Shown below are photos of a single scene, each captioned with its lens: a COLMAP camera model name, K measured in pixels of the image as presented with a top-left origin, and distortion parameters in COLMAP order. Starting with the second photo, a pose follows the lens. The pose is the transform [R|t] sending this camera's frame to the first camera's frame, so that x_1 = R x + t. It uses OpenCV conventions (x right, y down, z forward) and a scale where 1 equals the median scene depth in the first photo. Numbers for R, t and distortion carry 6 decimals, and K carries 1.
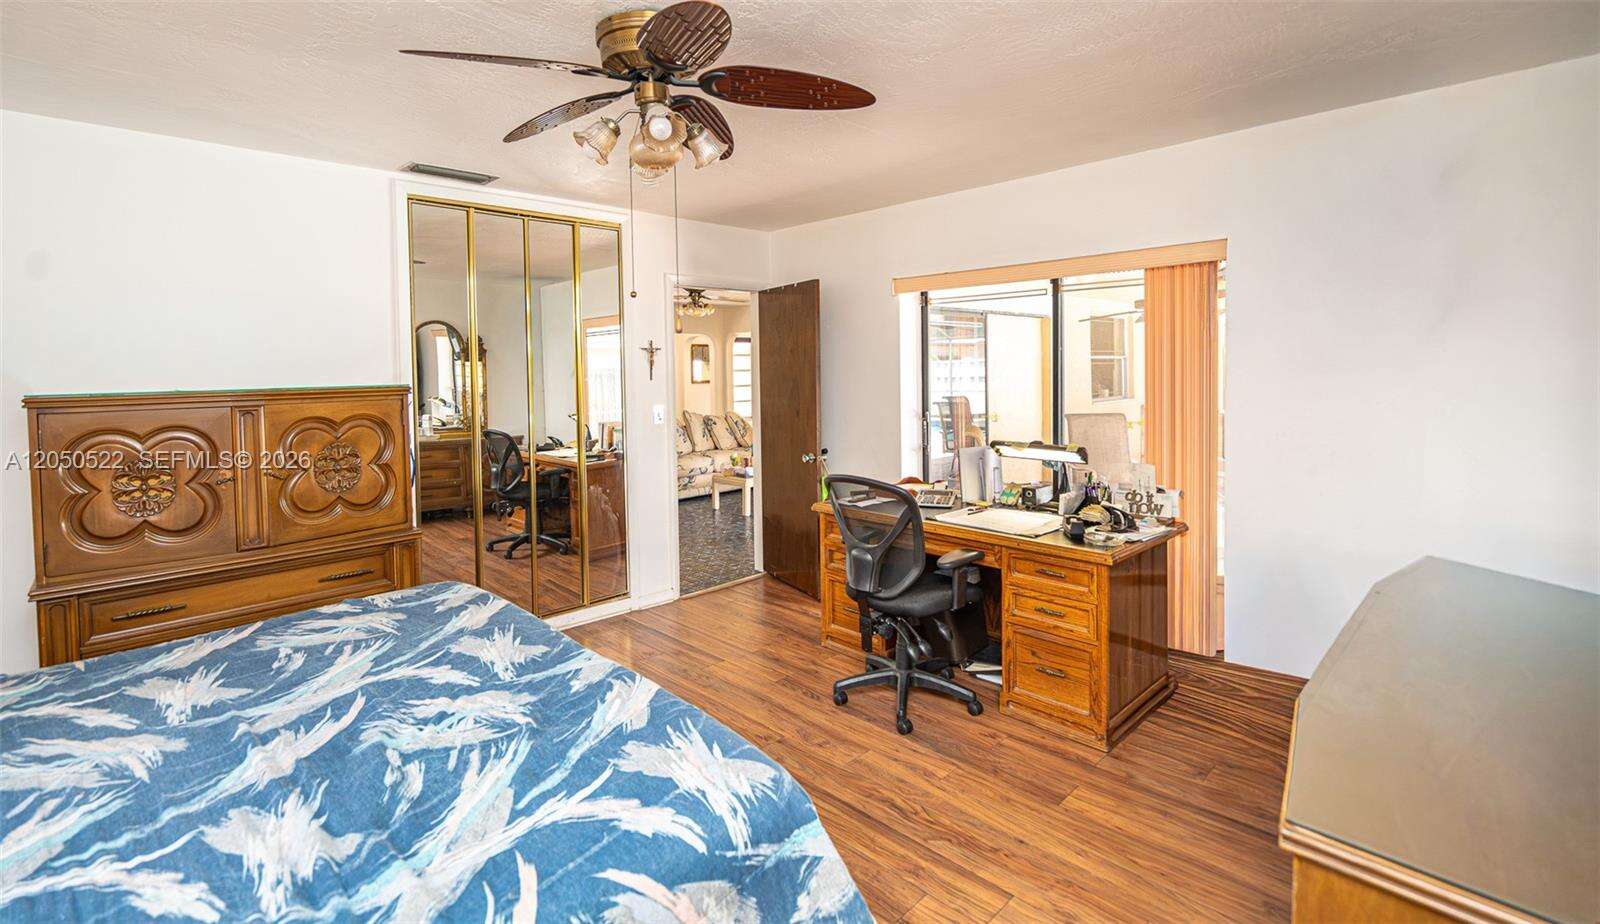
lens RADIAL K [[716.8, 0, 800.7], [0, 716.8, 397.4], [0, 0, 1]] dist [-0.000060, -0.000962]
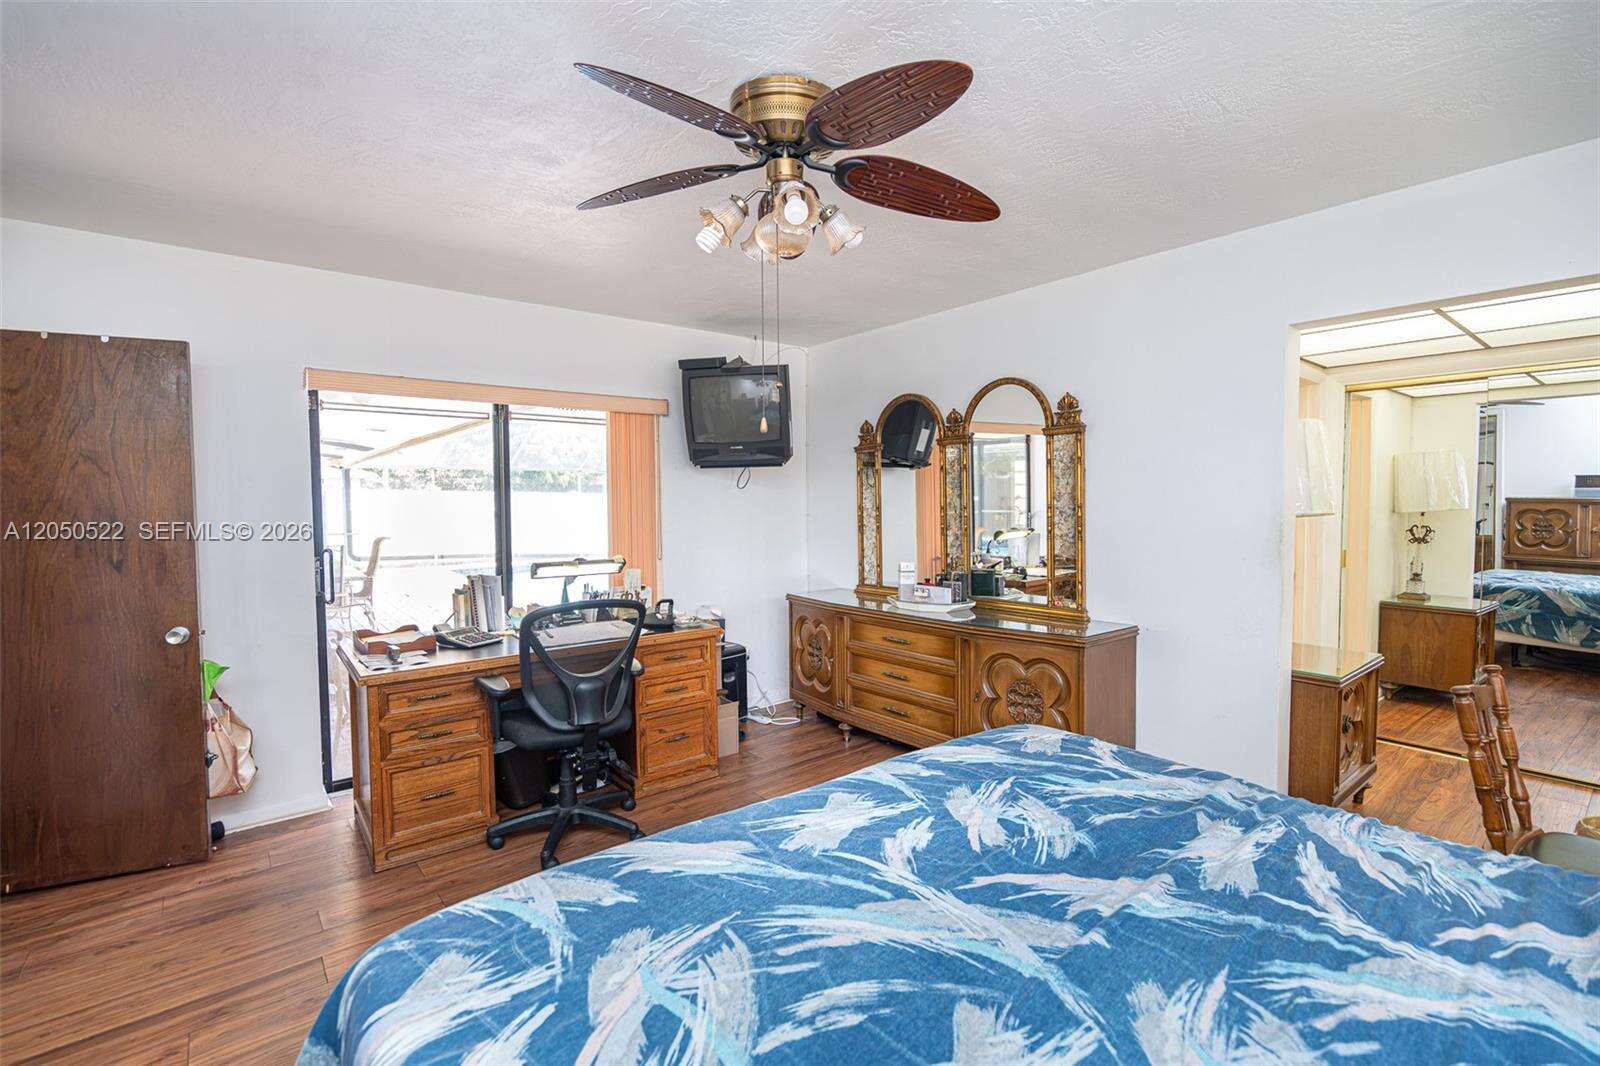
lens RADIAL K [[725.4, 0, 800.0], [0, 725.4, 533.0], [0, 0, 1]] dist [-0.001302, 0.001339]
pose [[0.097895, -0.028539, 0.994787, -1.548676], [0.052383, 0.998351, 0.023486, 0.031104], [-0.993817, 0.049810, 0.099229, 1.225147]]
